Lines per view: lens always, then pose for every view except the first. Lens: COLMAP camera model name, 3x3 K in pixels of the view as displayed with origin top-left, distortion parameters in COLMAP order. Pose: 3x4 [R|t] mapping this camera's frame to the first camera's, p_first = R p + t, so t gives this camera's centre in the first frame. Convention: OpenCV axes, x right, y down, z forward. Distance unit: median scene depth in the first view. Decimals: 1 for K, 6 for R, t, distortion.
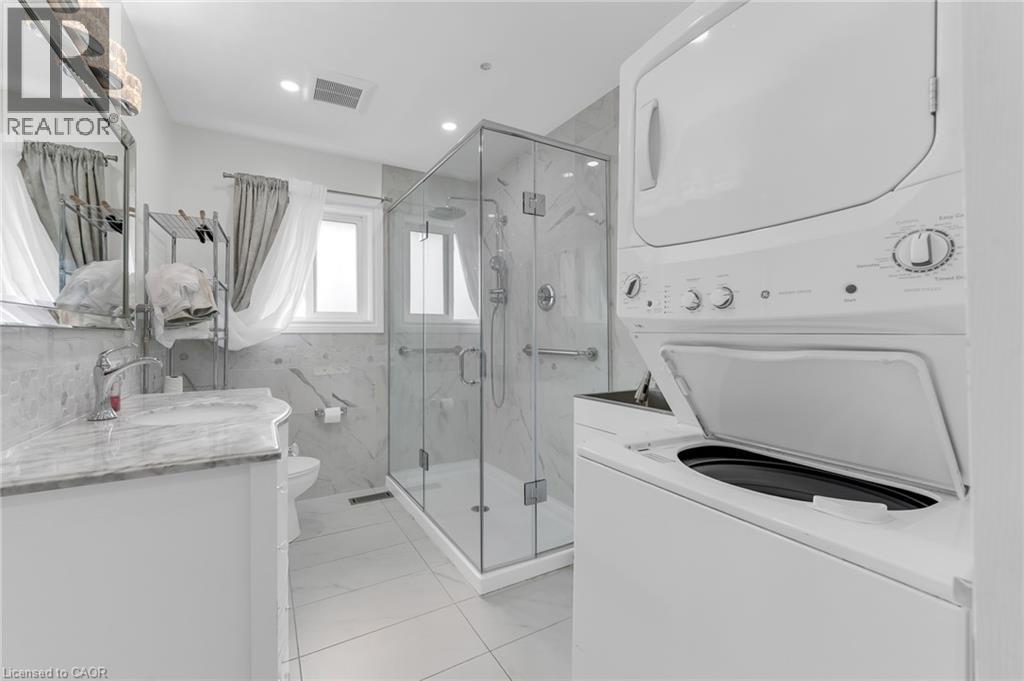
lens RADIAL K [[440.7, 0, 511.4], [0, 440.7, 335.1], [0, 0, 1]] dist [-0.005011, -0.000163]
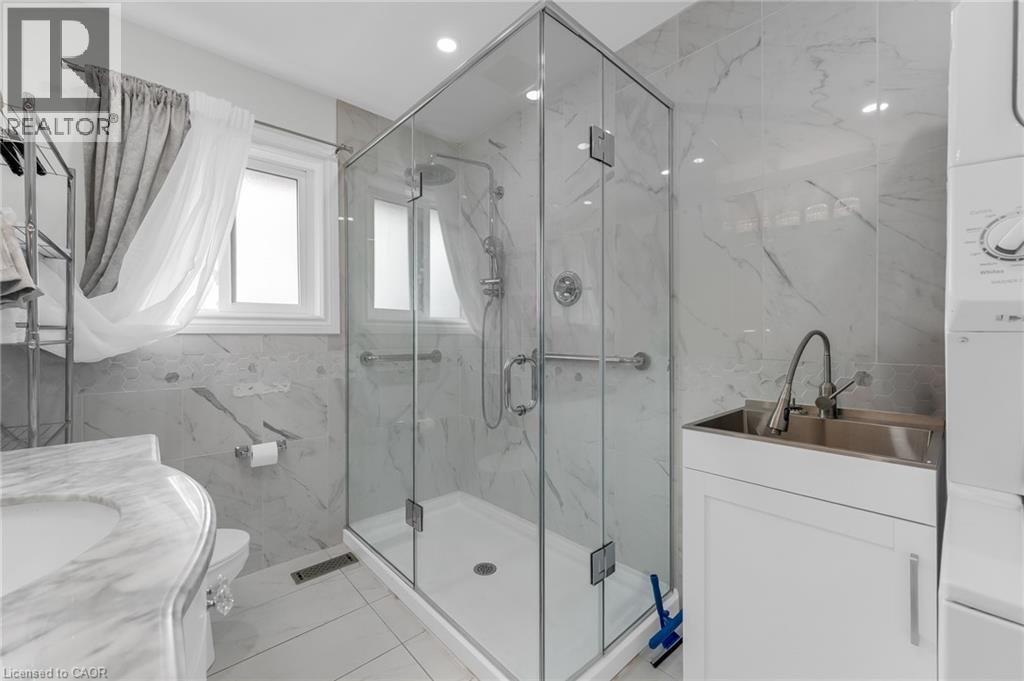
lens RADIAL K [[404.9, 0, 513.2], [0, 404.9, 341.1], [0, 0, 1]] dist [-0.005833, 0.000468]
pose [[0.975982, -0.001623, 0.217847, -0.171004], [-0.000427, 0.999956, 0.009363, 0.000828], [-0.217853, -0.009232, 0.975938, 0.316299]]
